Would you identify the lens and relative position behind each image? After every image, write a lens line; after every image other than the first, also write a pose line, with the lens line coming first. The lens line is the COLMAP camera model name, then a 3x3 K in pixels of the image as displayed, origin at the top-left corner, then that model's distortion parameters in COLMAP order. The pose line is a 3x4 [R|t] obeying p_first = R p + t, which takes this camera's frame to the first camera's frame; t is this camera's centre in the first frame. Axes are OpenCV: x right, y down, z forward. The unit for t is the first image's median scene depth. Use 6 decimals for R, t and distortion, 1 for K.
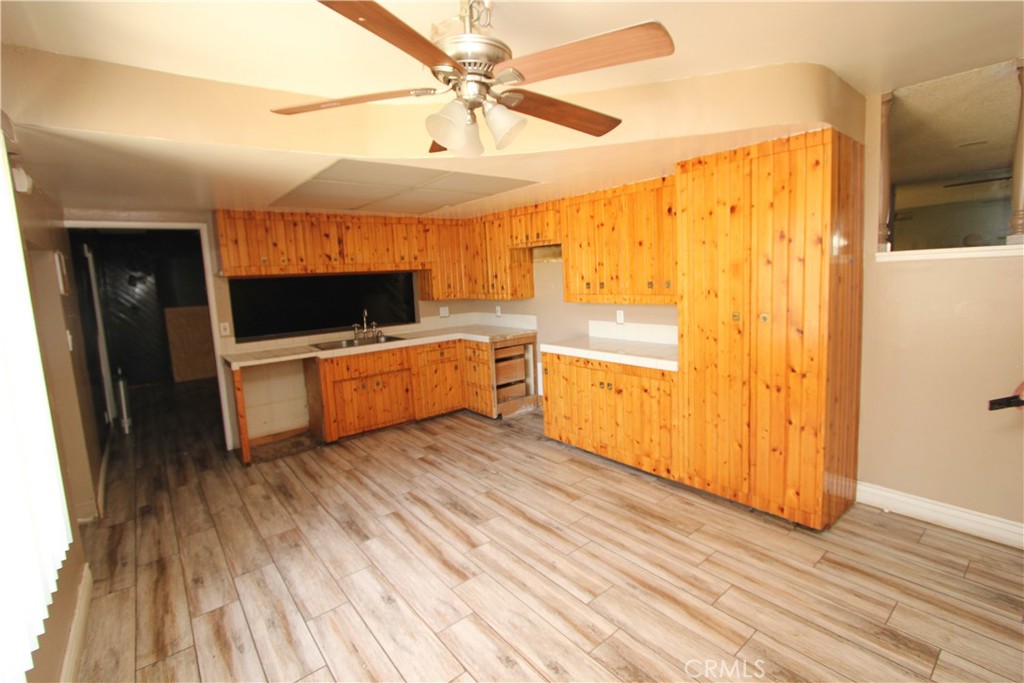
lens RADIAL K [[470.6, 0, 514.5], [0, 470.6, 330.4], [0, 0, 1]] dist [-0.015055, 0.000761]
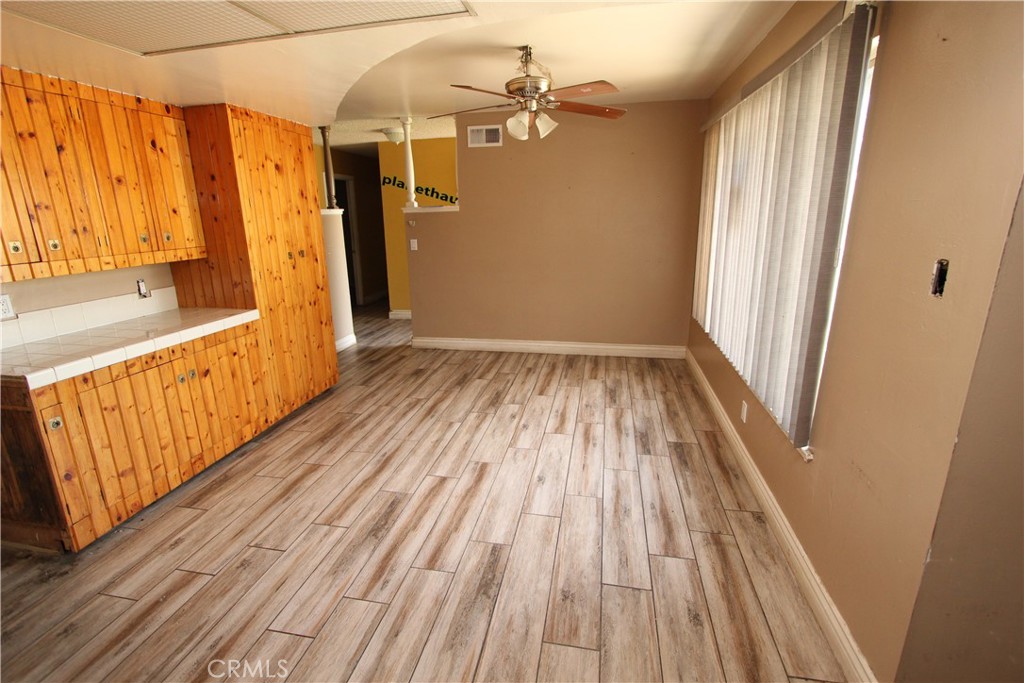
lens RADIAL K [[470.6, 0, 514.5], [0, 470.6, 330.4], [0, 0, 1]] dist [-0.015055, 0.000761]
pose [[-0.643762, -0.129827, 0.754132, -0.885215], [0.140471, 0.948707, 0.283237, -0.110986], [-0.752222, 0.288271, -0.592504, 1.352830]]
